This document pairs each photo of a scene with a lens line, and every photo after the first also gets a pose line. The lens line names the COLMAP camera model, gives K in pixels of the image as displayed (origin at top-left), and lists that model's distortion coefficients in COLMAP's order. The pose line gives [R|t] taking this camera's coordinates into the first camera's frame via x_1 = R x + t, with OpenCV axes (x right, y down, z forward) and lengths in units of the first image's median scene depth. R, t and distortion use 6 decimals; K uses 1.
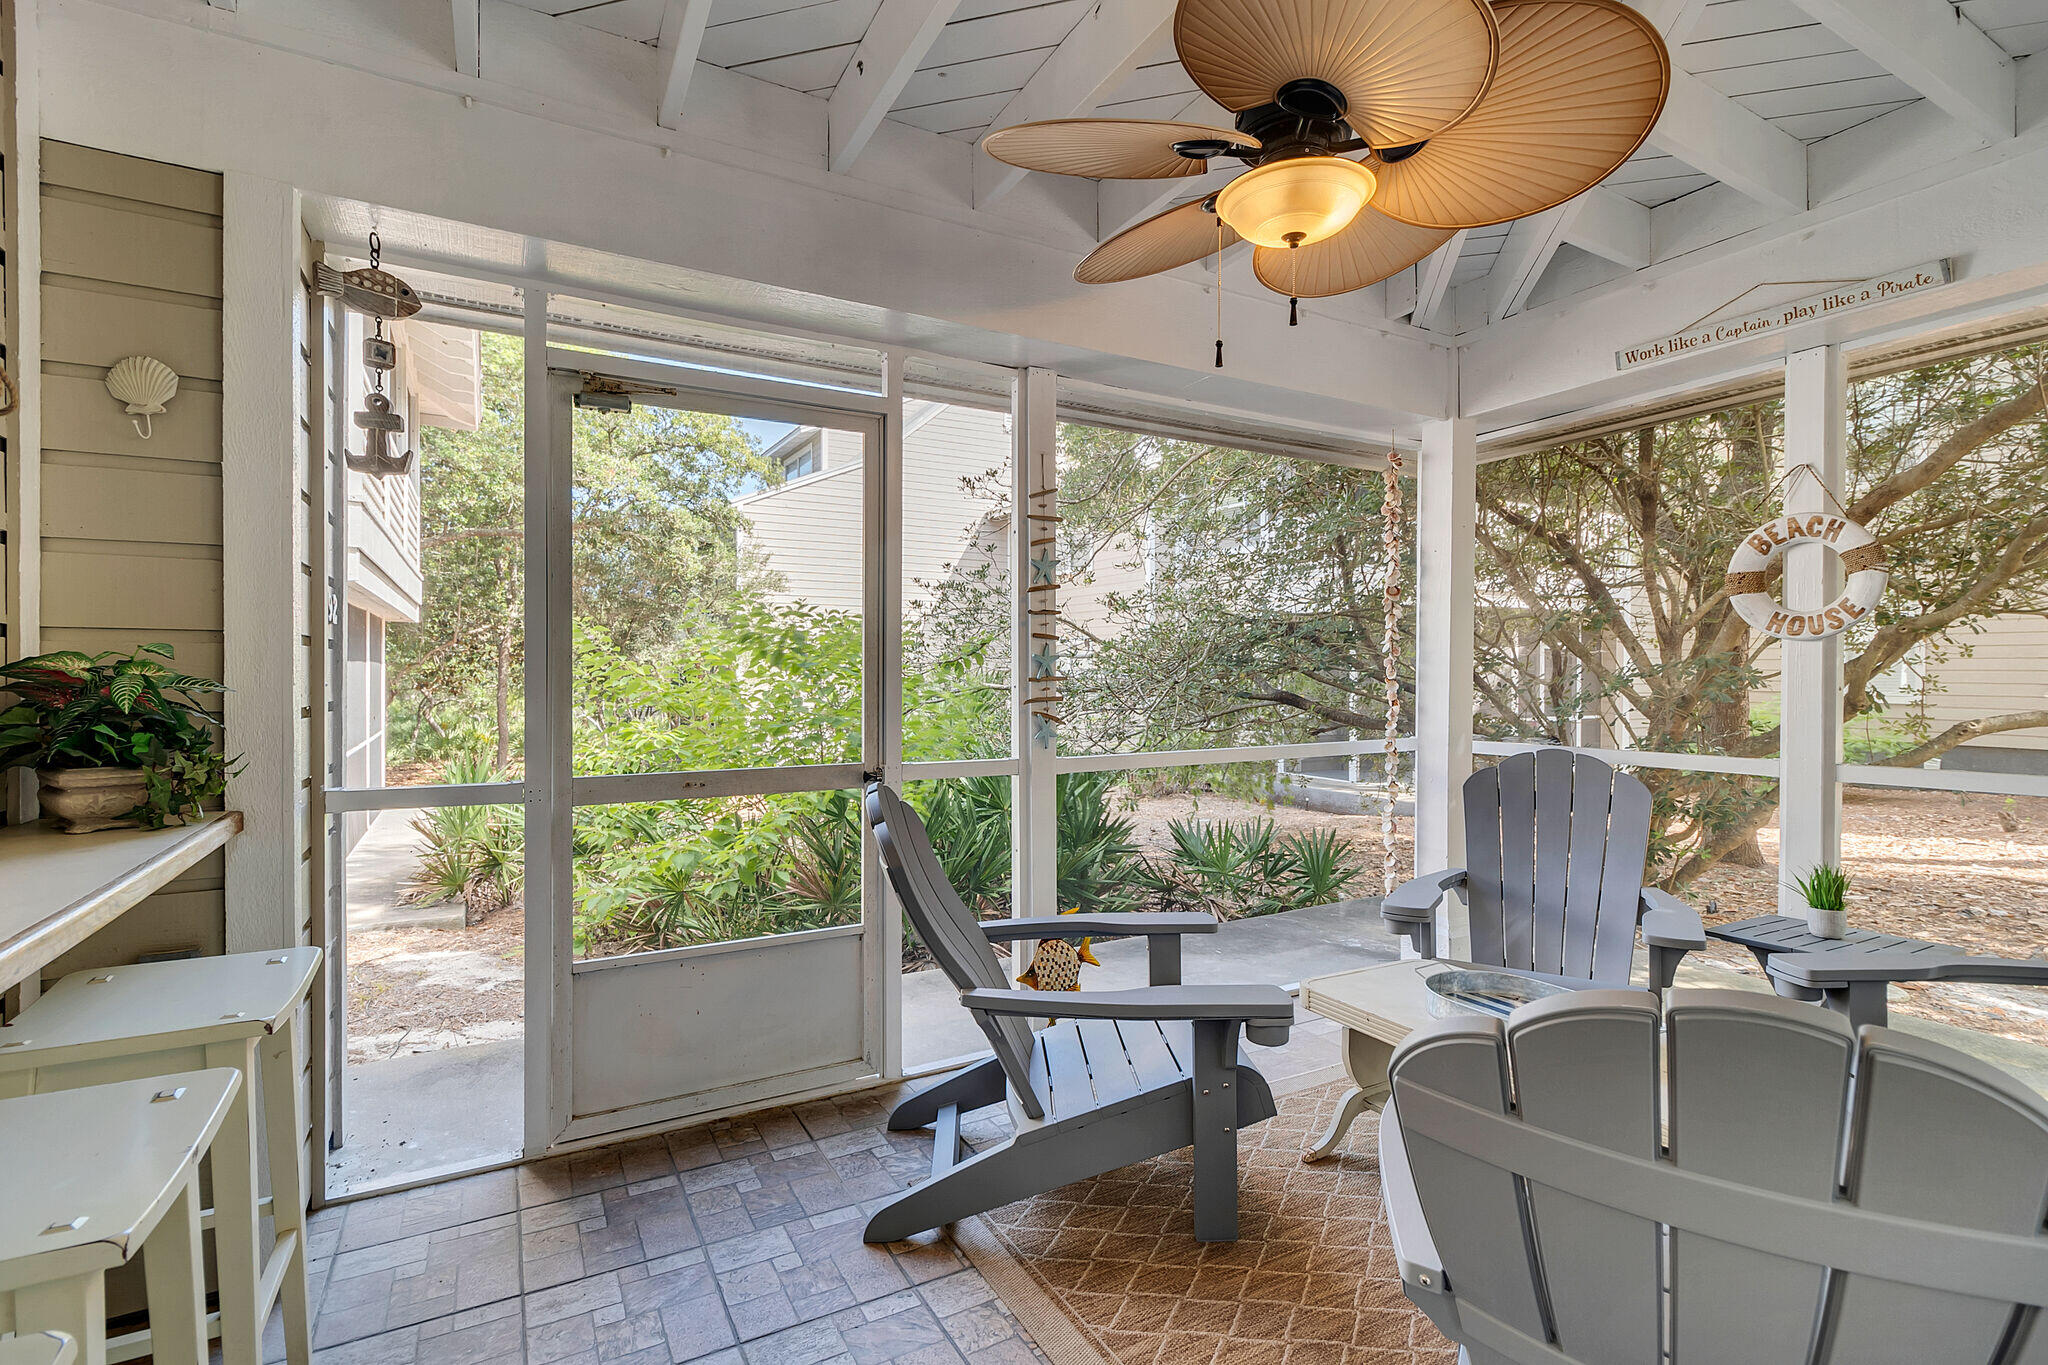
lens RADIAL K [[903.7, 0, 992.6], [0, 903.7, 671.8], [0, 0, 1]] dist [0.000564, -0.000115]
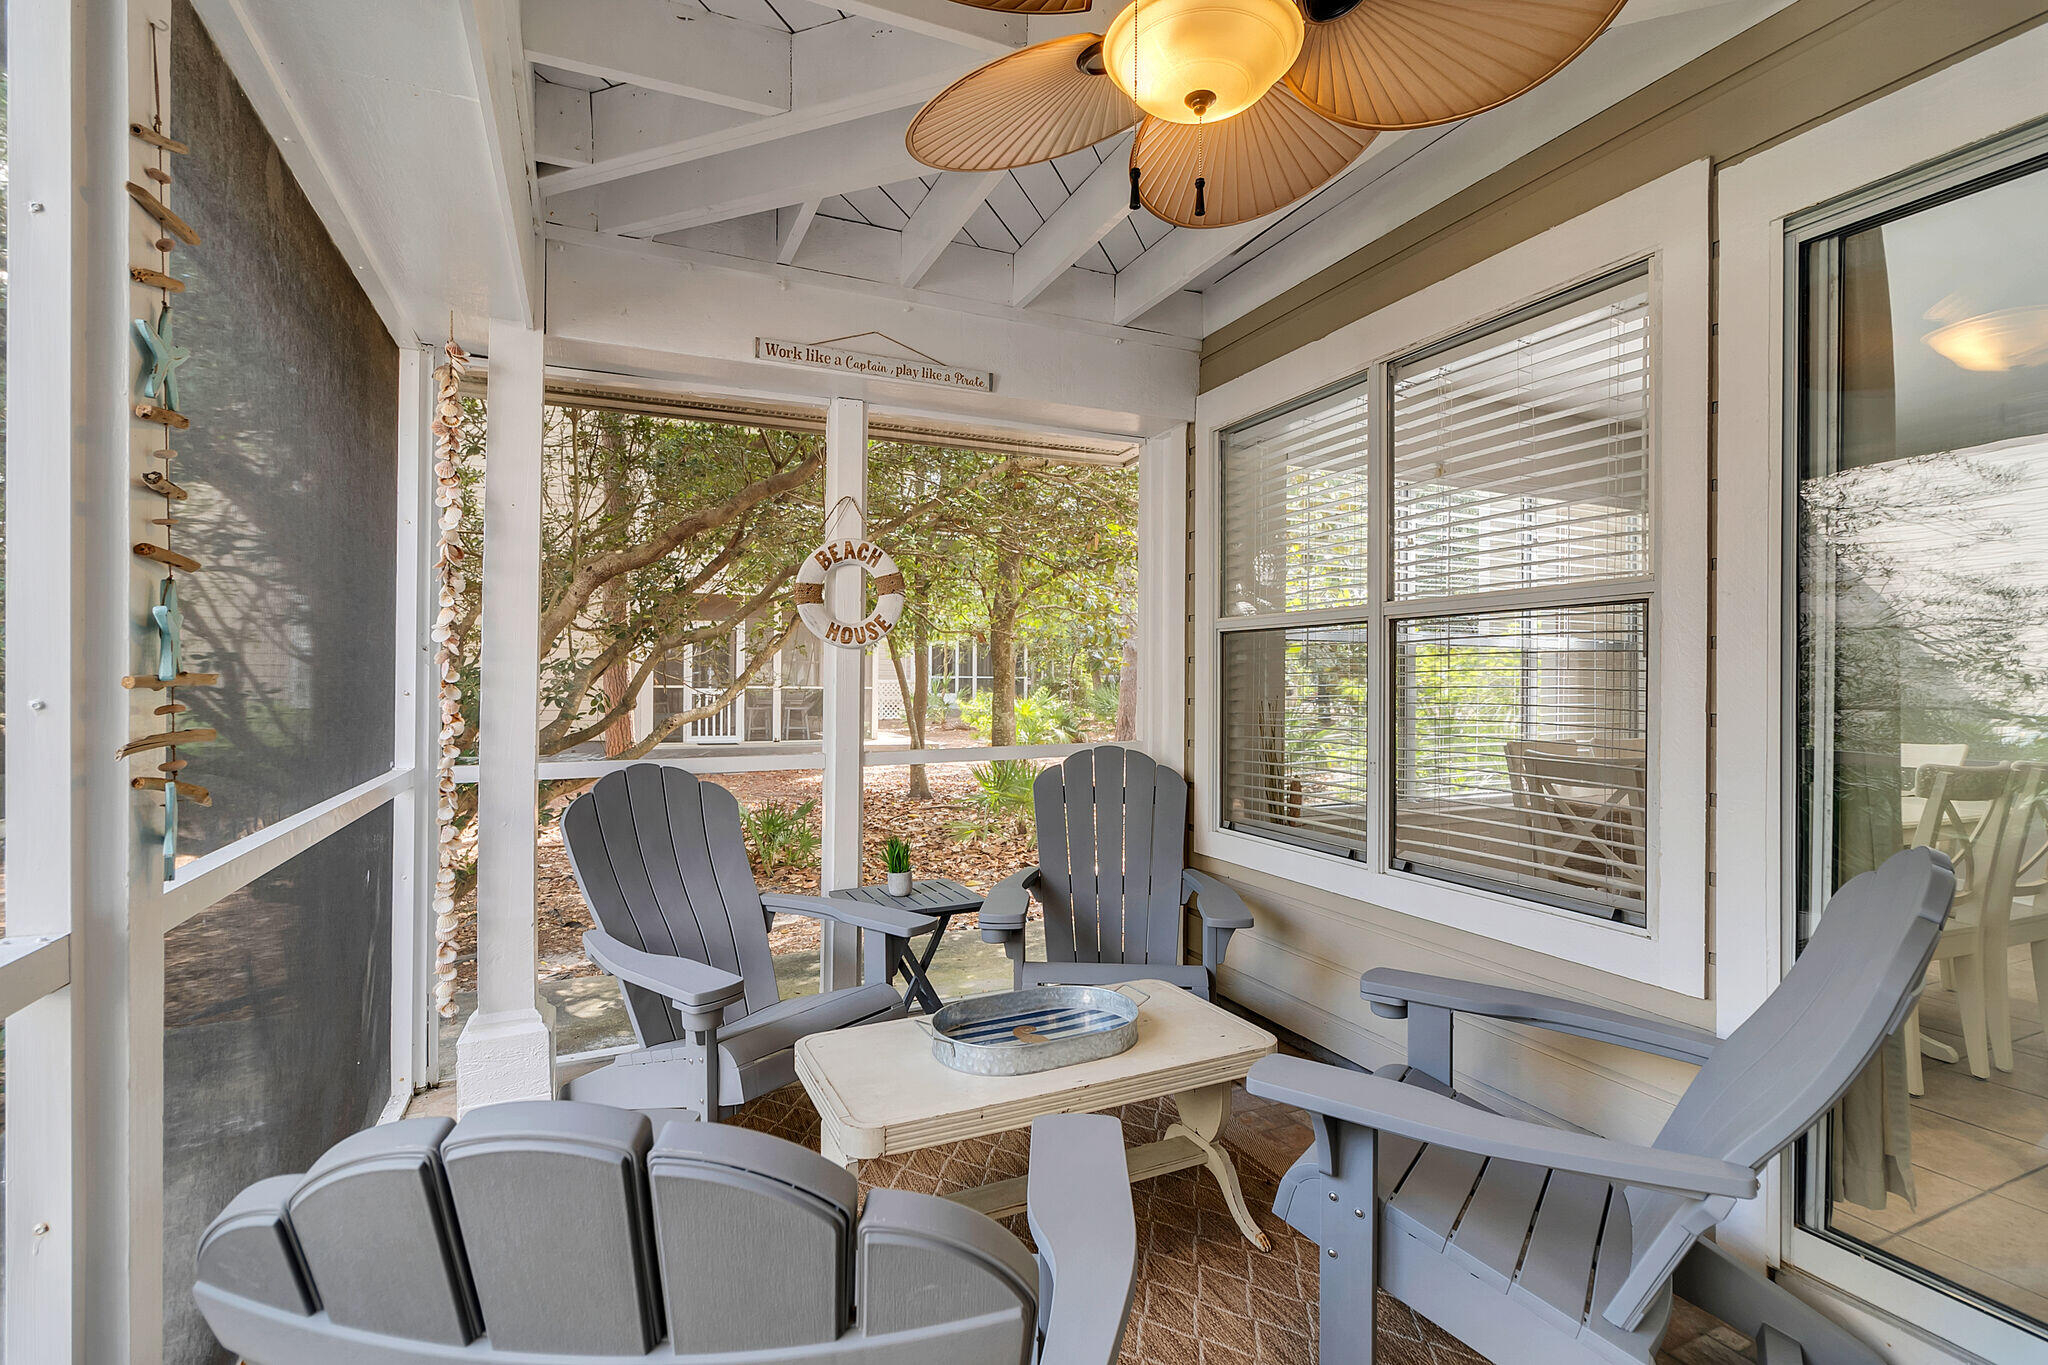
lens RADIAL K [[951.4, 0, 1008.2], [0, 951.4, 678.6], [0, 0, 1]] dist [-0.001454, -0.000223]
pose [[0.066993, 0.003655, 0.997747, -0.301532], [-0.003057, 0.999989, -0.003458, 0.007959], [-0.997749, -0.002818, 0.067003, 0.696631]]
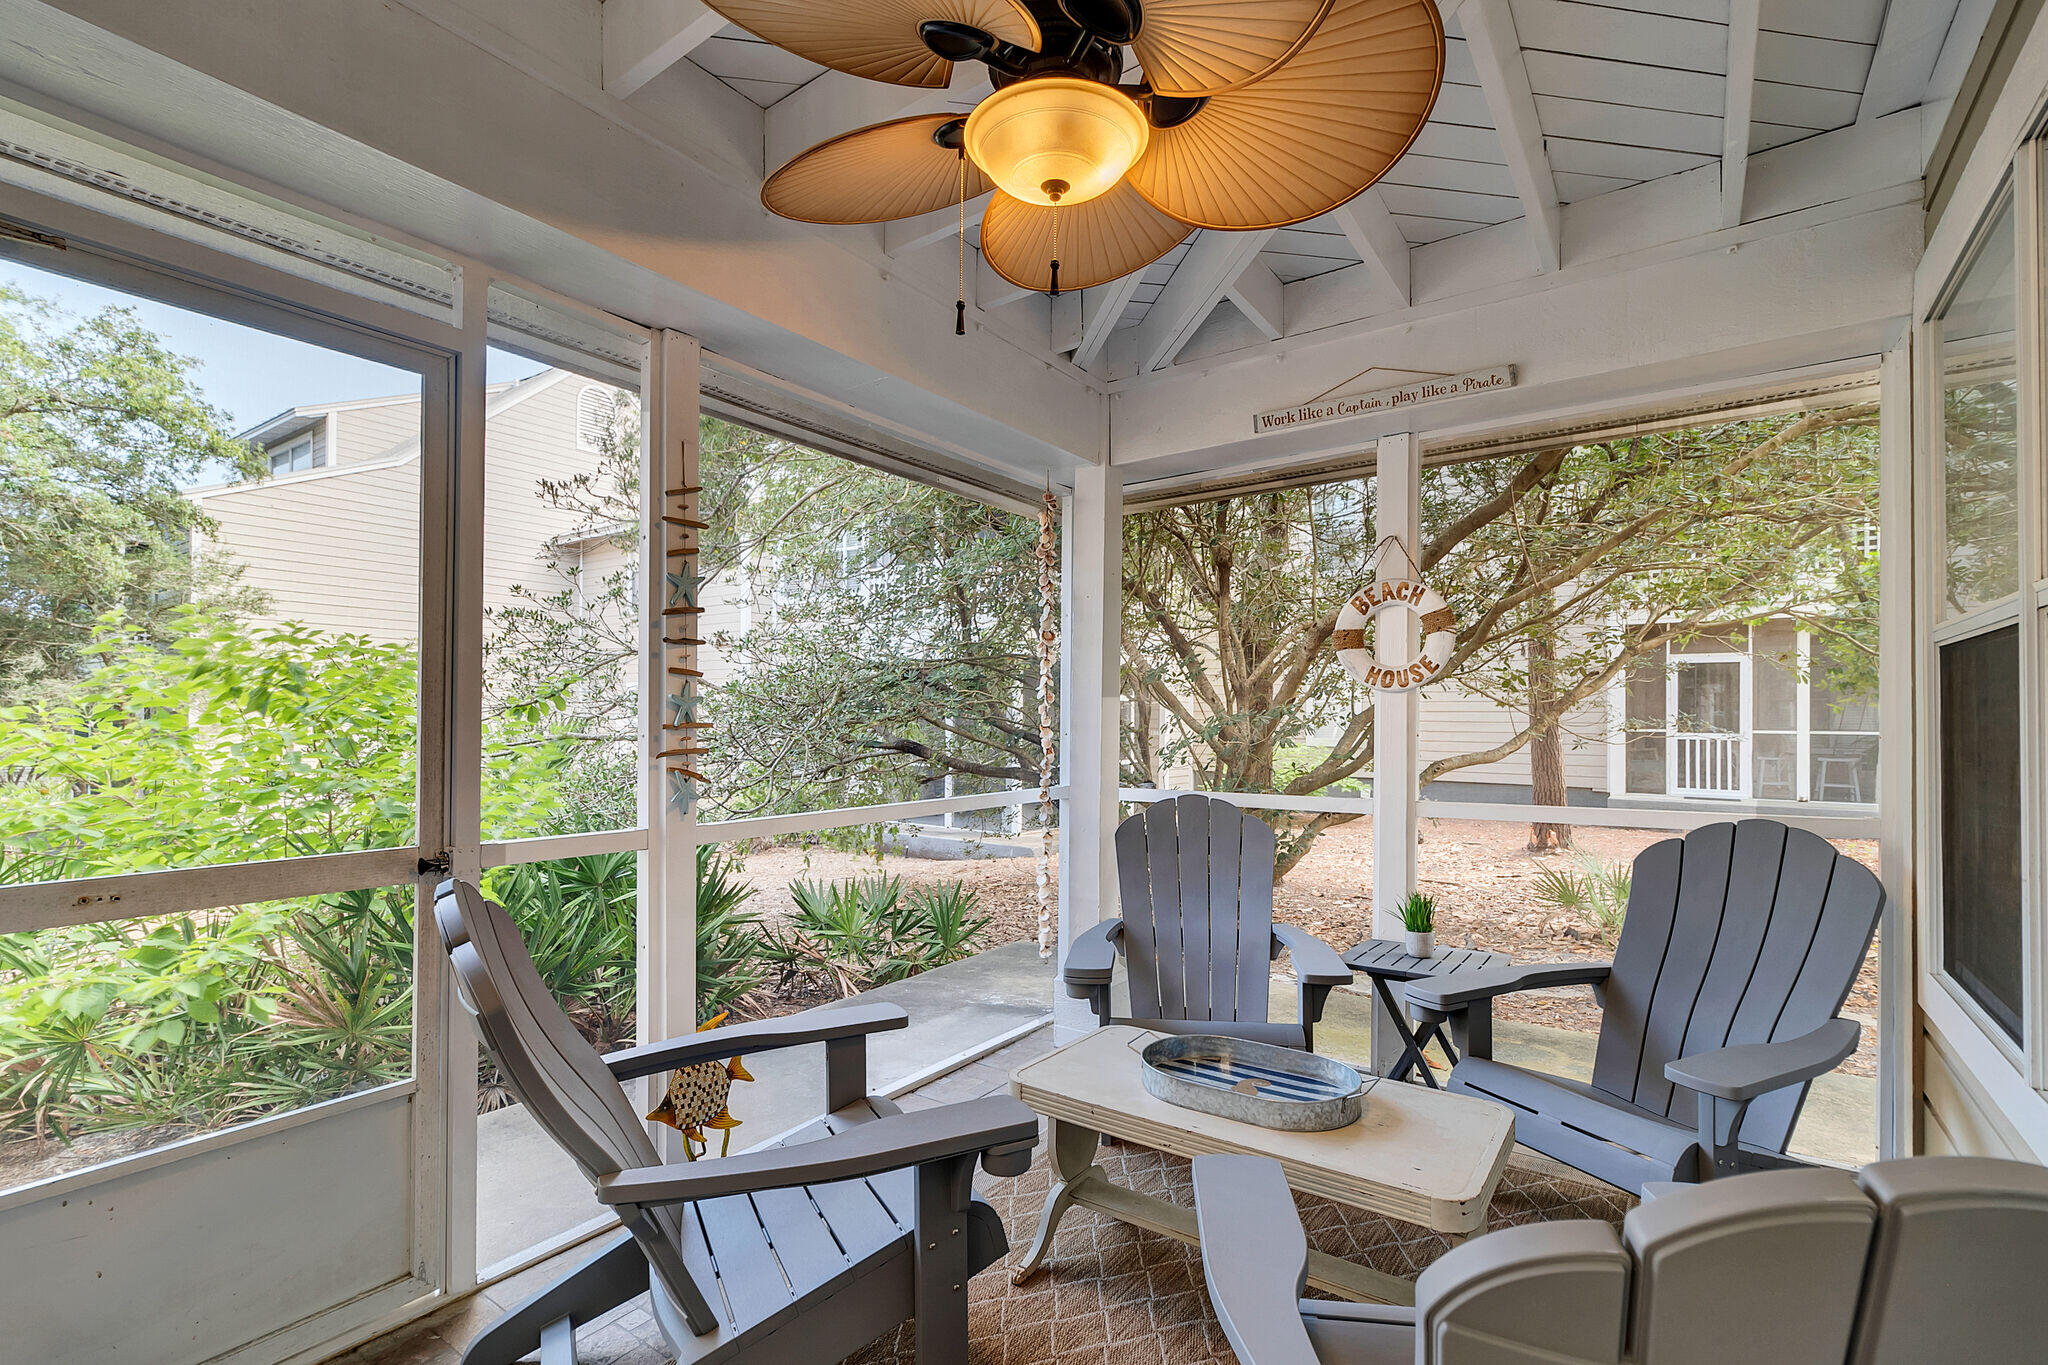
lens RADIAL K [[920.6, 0, 980.7], [0, 920.6, 710.0], [0, 0, 1]] dist [0.001048, 0.000161]
pose [[0.907300, 0.007882, 0.420410, -0.048553], [-0.003312, 0.999927, -0.011601, 0.002575], [-0.420471, 0.009134, 0.907260, 0.172096]]
